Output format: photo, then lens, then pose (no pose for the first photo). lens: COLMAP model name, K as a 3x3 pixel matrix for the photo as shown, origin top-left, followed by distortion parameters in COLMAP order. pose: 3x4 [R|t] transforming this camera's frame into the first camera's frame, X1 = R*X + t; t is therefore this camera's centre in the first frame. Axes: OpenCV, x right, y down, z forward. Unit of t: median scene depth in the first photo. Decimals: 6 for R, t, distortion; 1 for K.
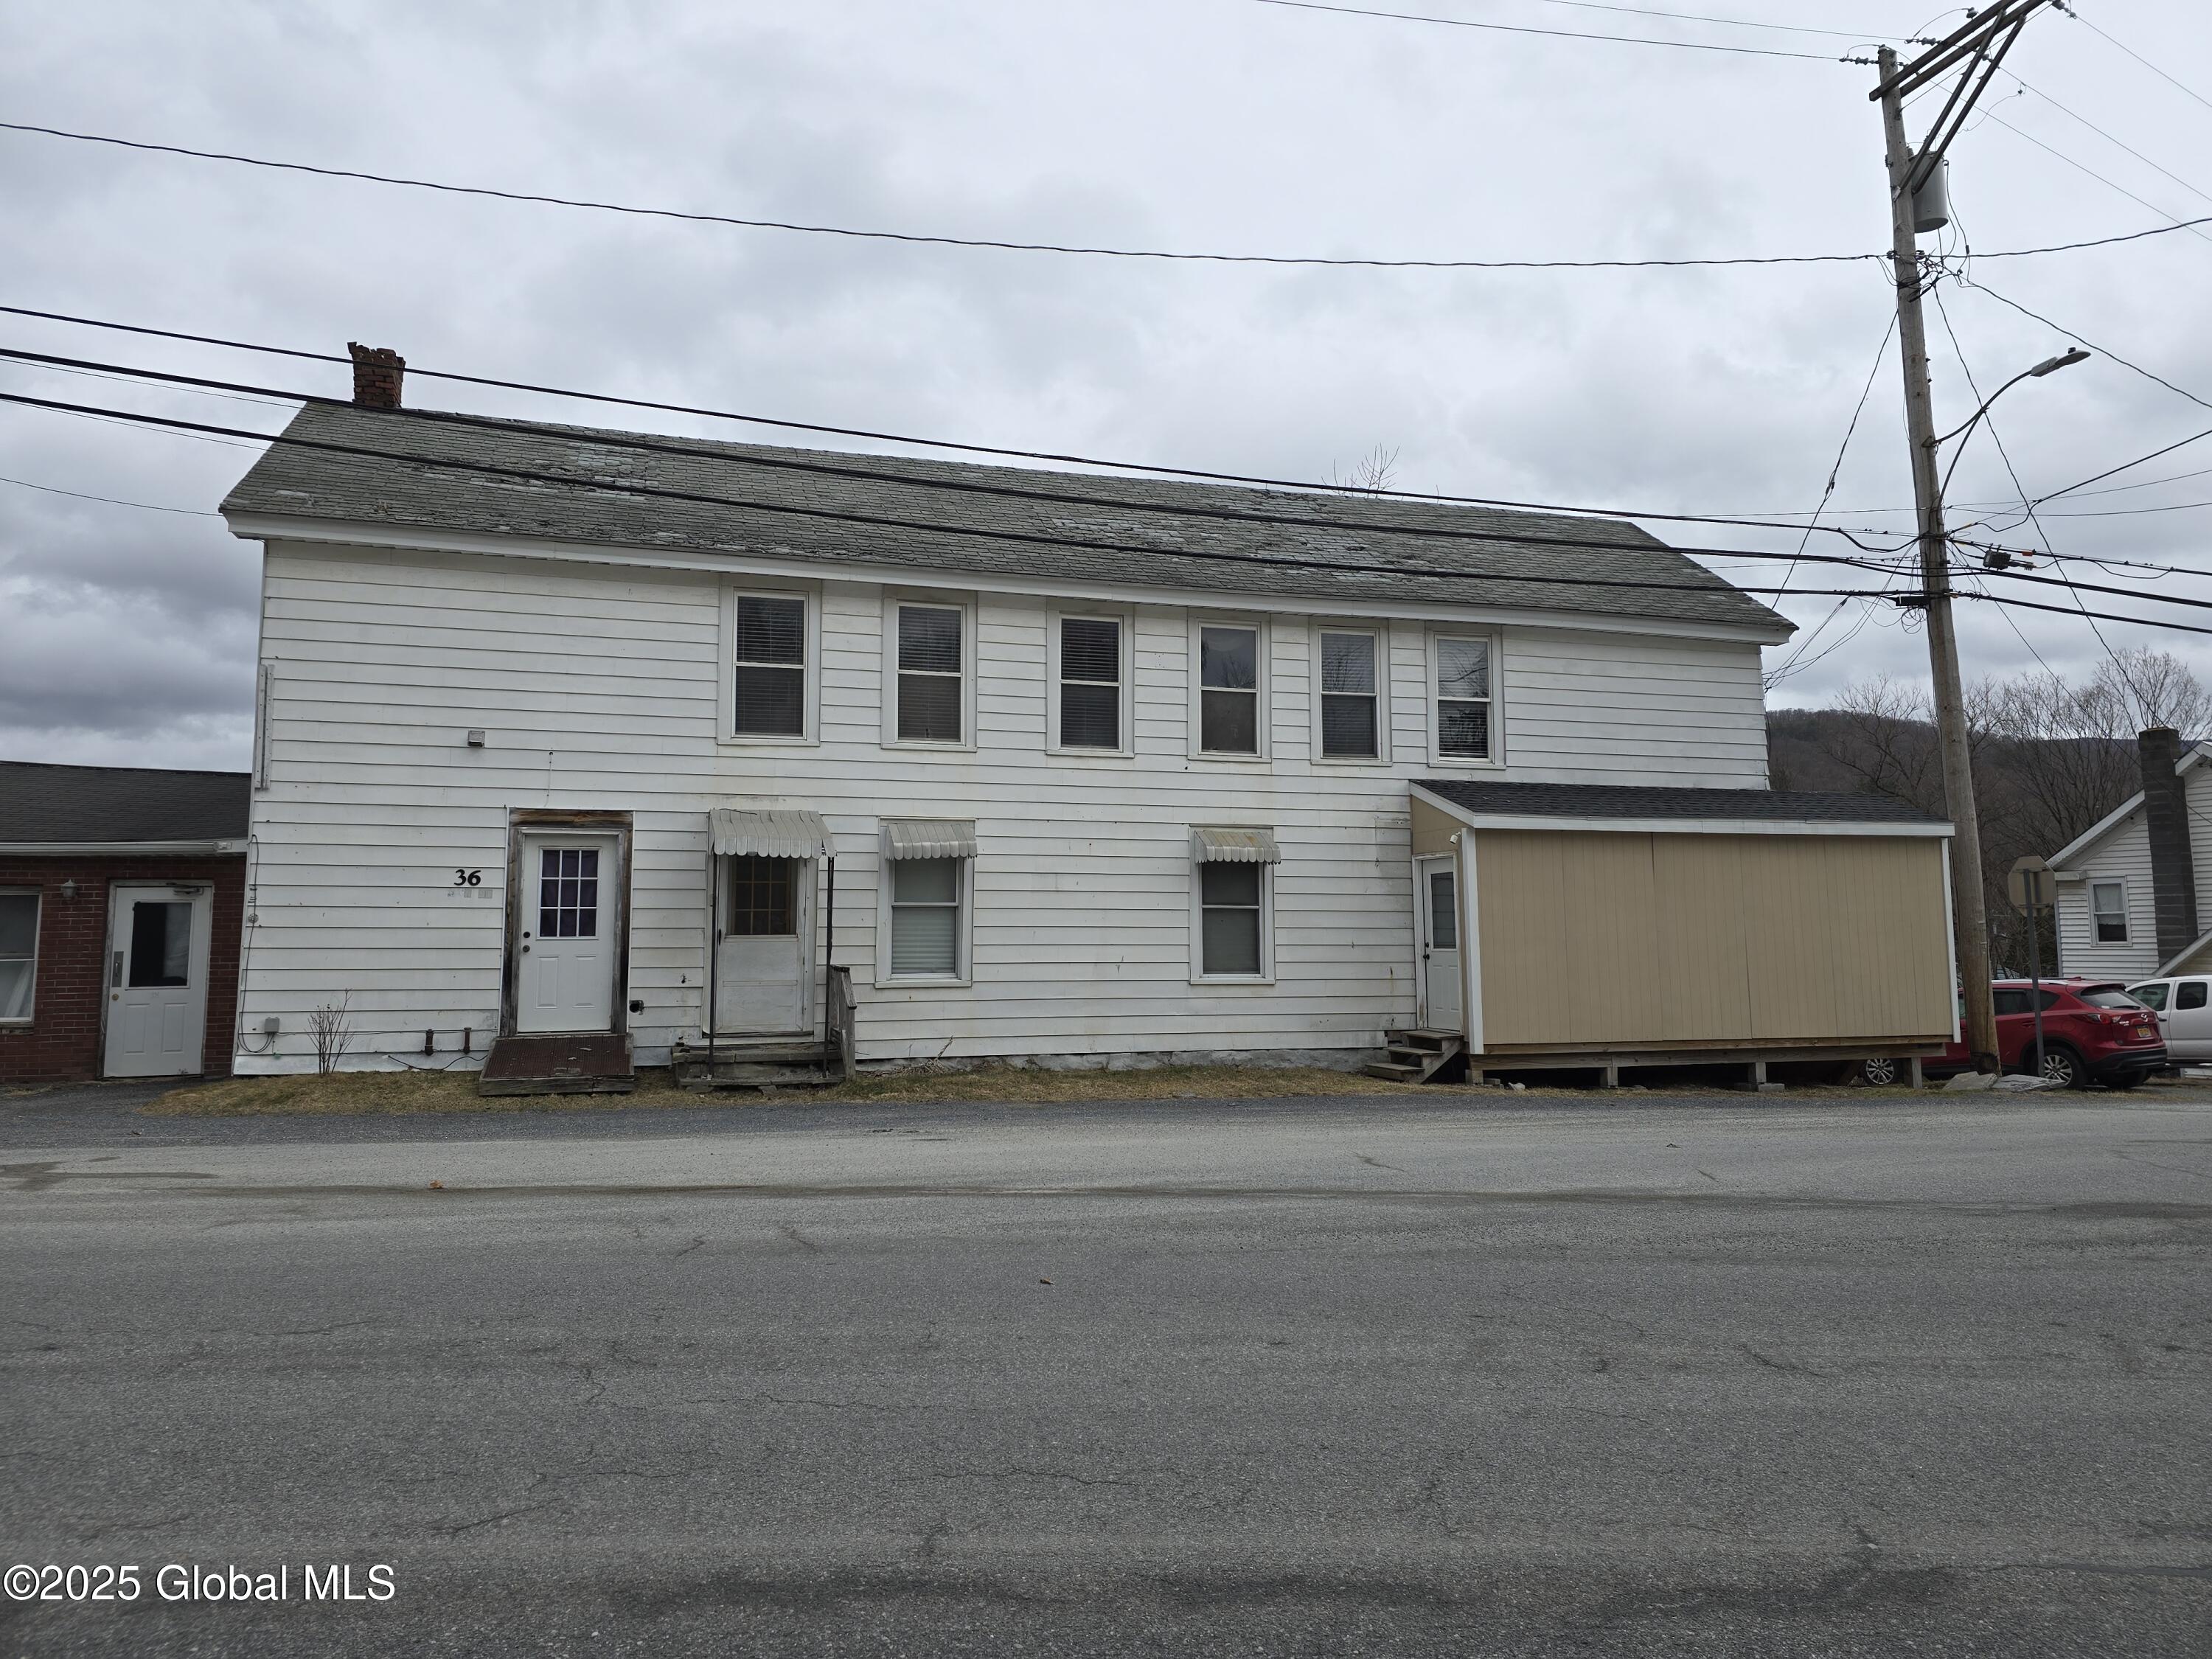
lens RADIAL K [[1455.1, 0, 1106.0], [0, 1455.1, 829.5], [0, 0, 1]] dist [0.062028, 0.000147]
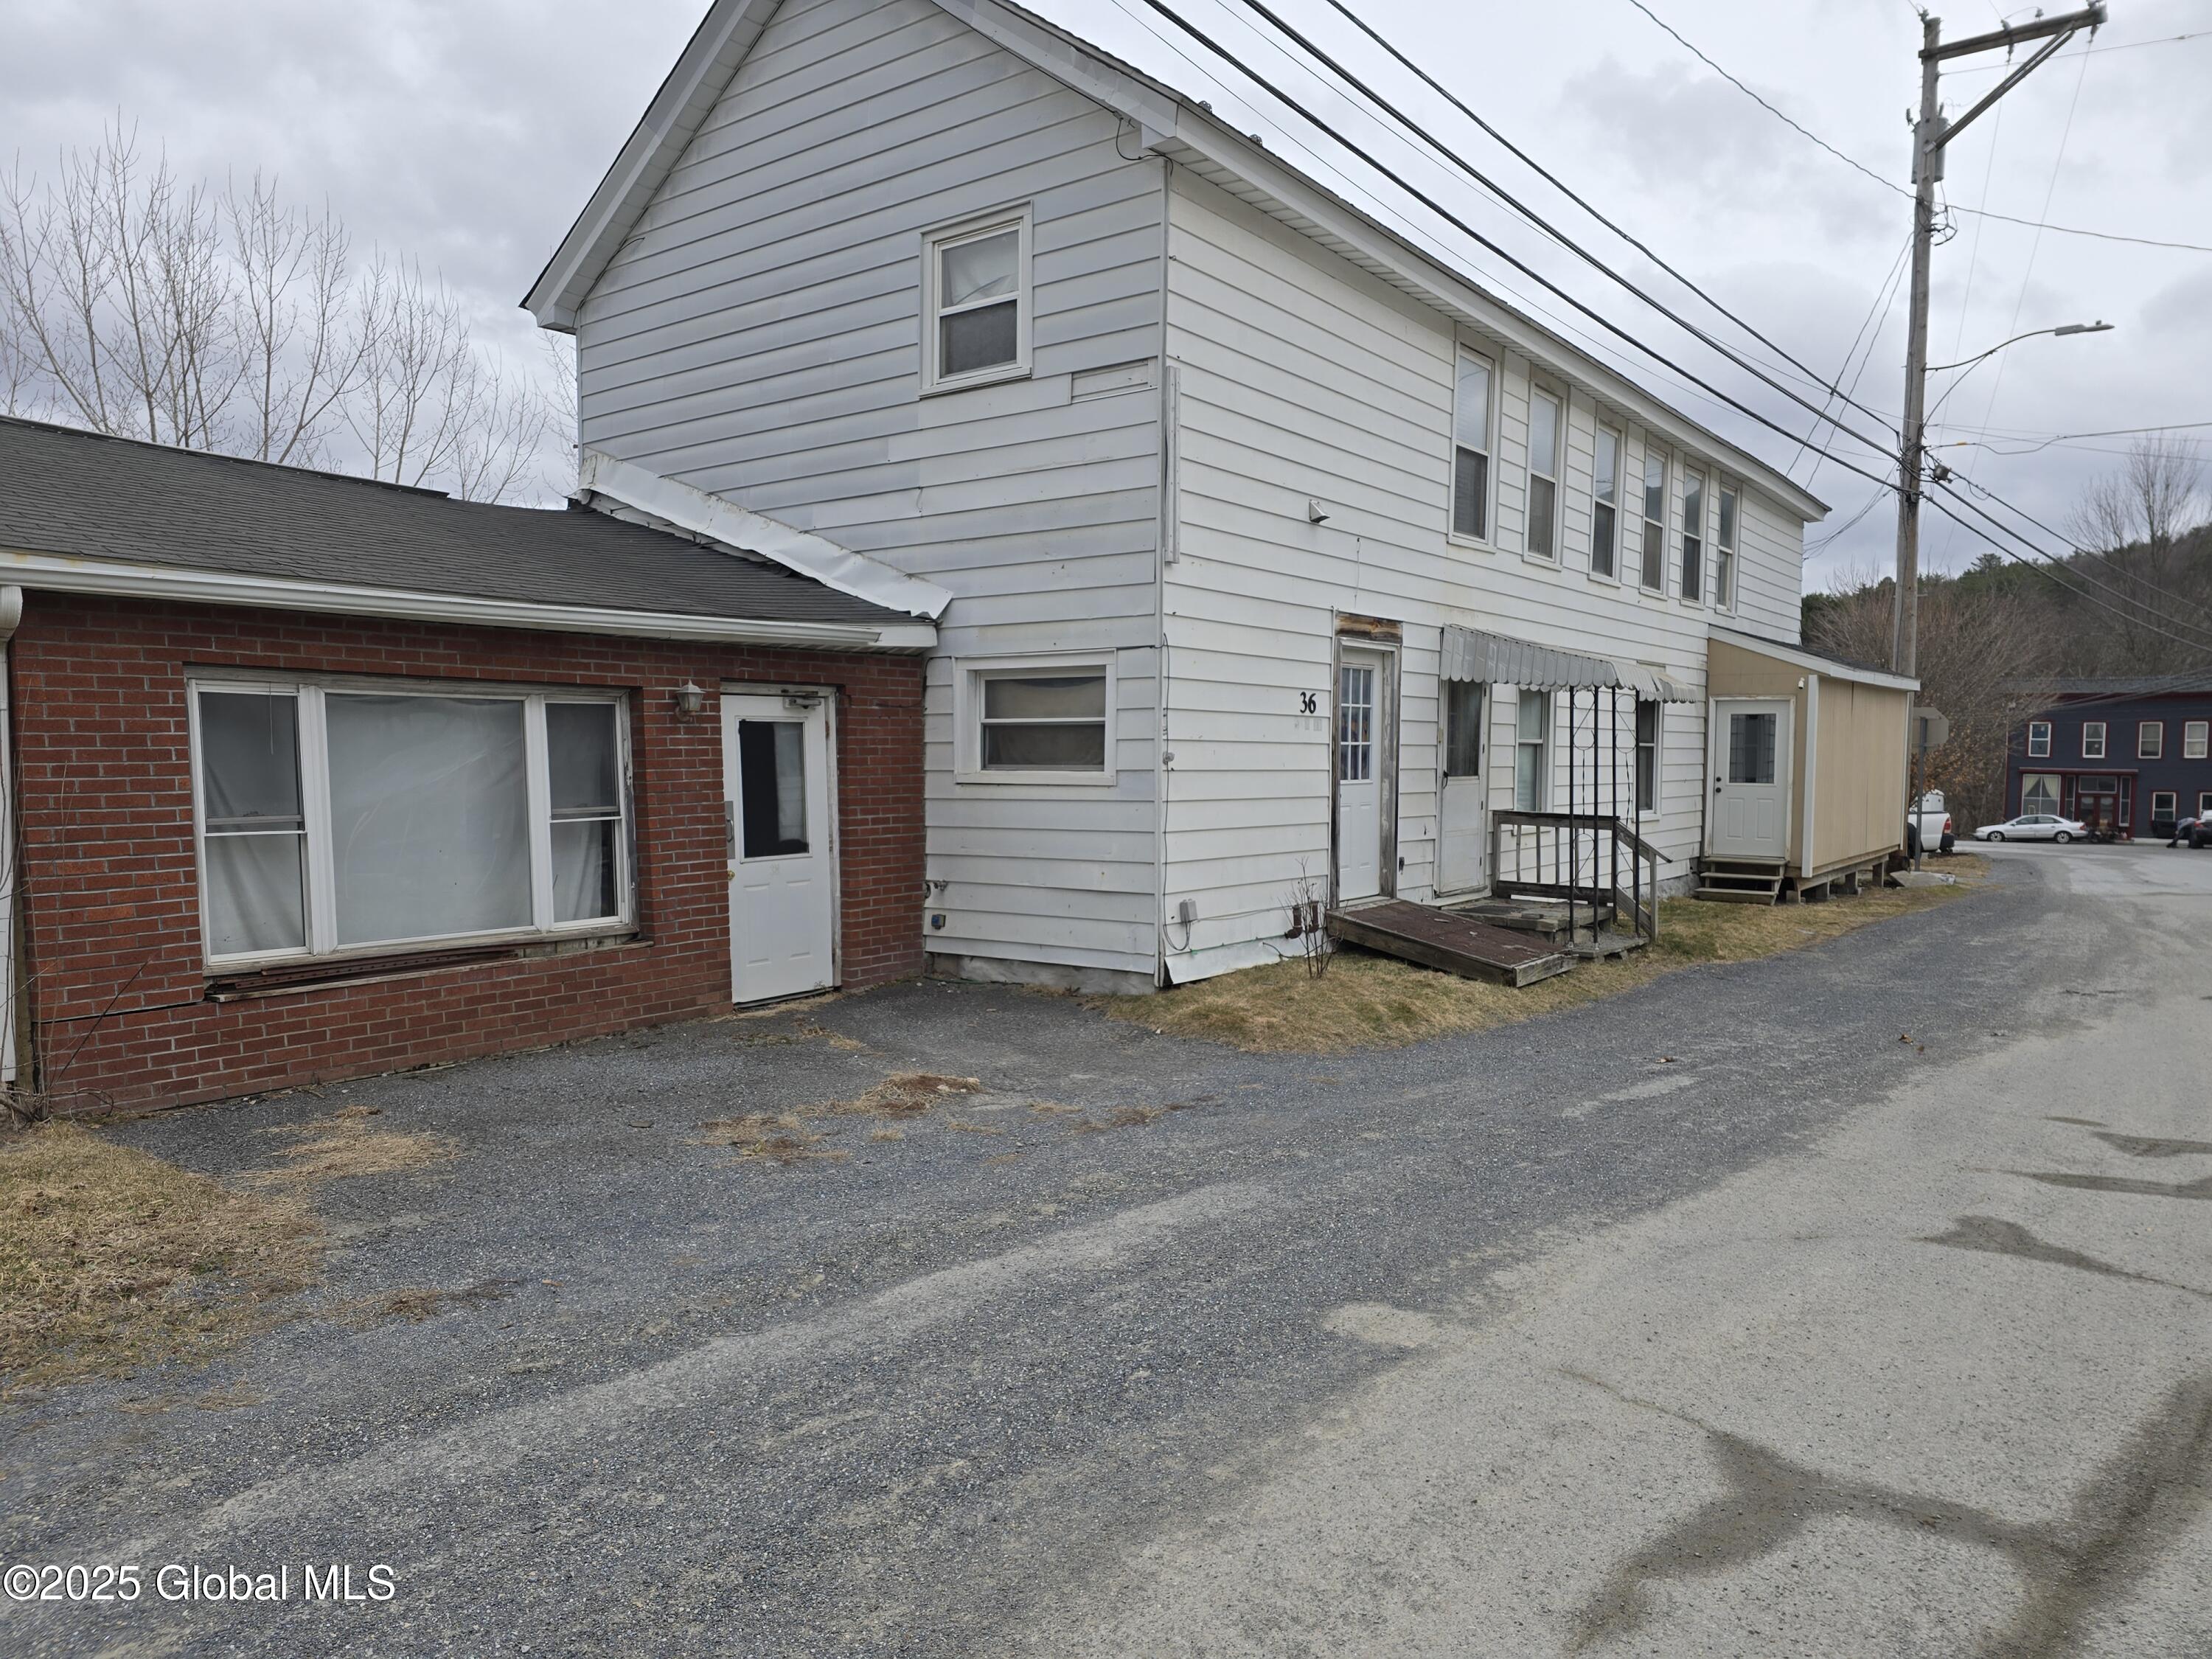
lens RADIAL K [[1478.0, 0, 1106.0], [0, 1478.0, 829.5], [0, 0, 1]] dist [0.057099, -0.001726]
pose [[0.802073, -0.024390, 0.596728, -0.934109], [-0.057902, 0.991283, 0.118343, 0.013282], [-0.594412, -0.129471, 0.793669, 0.444013]]
